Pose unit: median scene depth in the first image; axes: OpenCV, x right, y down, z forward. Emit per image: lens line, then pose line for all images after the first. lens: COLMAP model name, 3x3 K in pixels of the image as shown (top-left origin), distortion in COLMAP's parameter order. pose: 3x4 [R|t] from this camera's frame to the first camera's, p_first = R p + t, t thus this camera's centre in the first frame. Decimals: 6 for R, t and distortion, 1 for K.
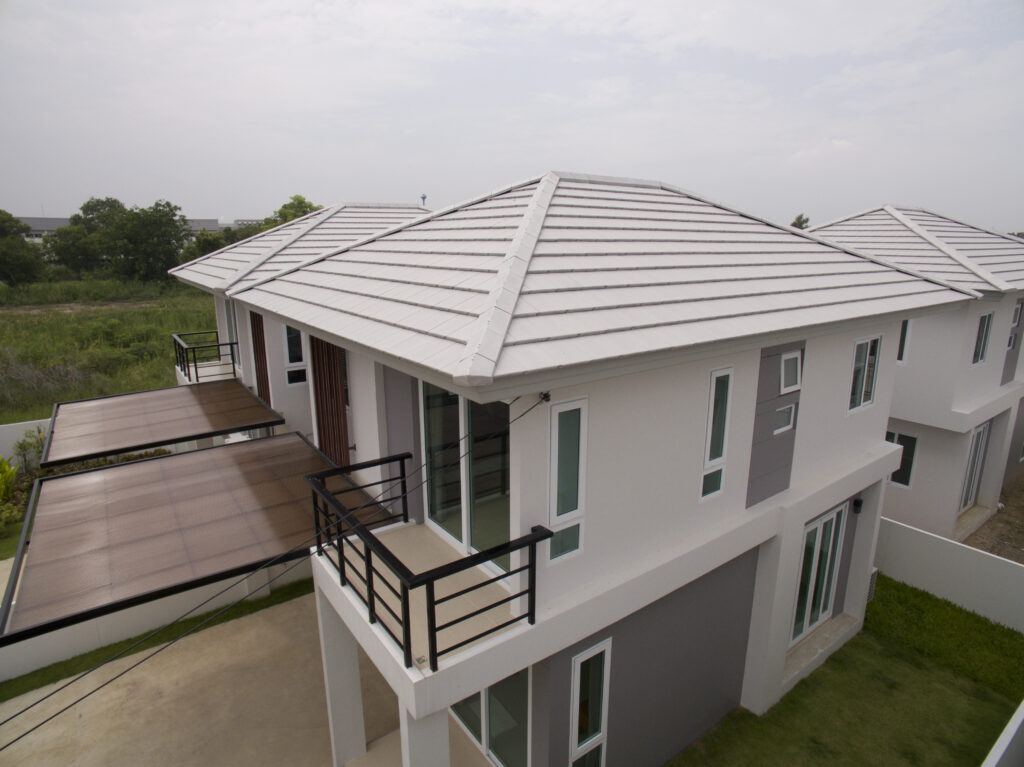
lens RADIAL K [[595.1, 0, 512.3], [0, 595.1, 382.9], [0, 0, 1]] dist [-0.101497, 0.070115]
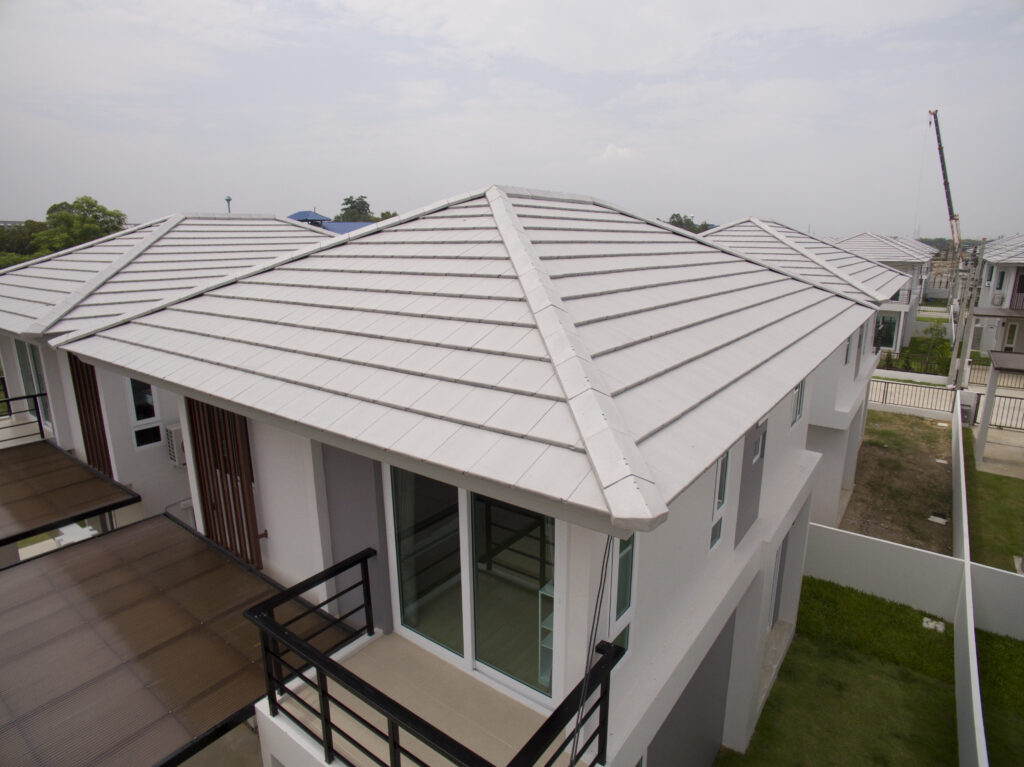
lens RADIAL K [[595.1, 0, 511.9], [0, 595.1, 381.7], [0, 0, 1]] dist [-0.101497, 0.070115]
pose [[0.955222, -0.071959, 0.287006, -0.155372], [0.073533, 0.997279, 0.005306, -0.069368], [-0.286607, 0.016036, 0.957914, 0.158347]]
